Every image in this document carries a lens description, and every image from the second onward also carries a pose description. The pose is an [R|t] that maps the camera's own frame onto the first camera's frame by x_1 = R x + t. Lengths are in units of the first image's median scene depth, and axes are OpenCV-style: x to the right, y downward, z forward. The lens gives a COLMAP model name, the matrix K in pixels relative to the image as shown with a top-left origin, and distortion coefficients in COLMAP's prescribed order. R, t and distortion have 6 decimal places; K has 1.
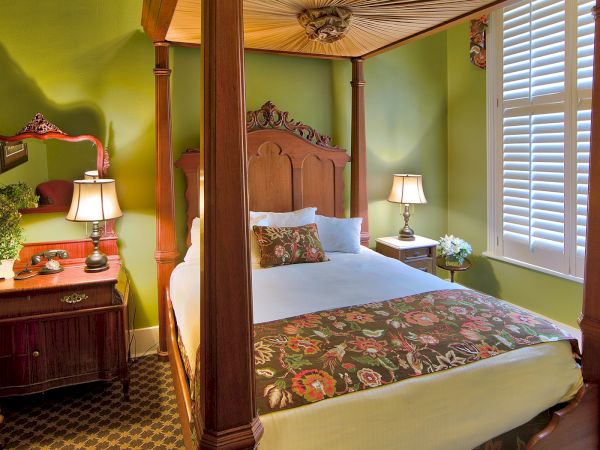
lens RADIAL K [[405.9, 0, 300.0], [0, 405.9, 225.0], [0, 0, 1]] dist [-0.004380, -0.001920]
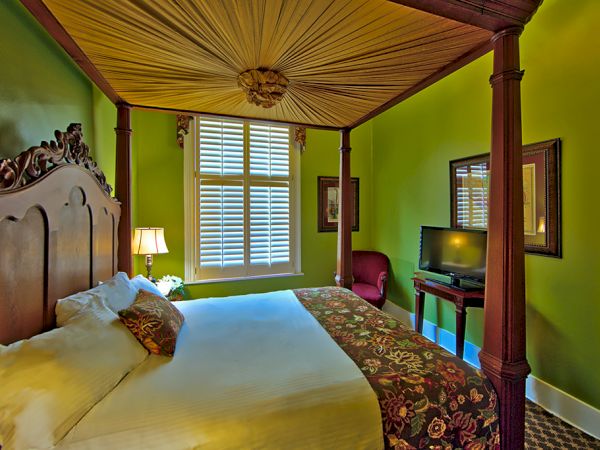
lens RADIAL K [[276.3, 0, 300.7], [0, 276.3, 236.5], [0, 0, 1]] dist [-0.001056, -0.000135]
pose [[0.057590, -0.081820, 0.994982, -0.793182], [0.179604, 0.981224, 0.070293, -0.145625], [-0.982052, 0.174654, 0.071204, 0.993857]]
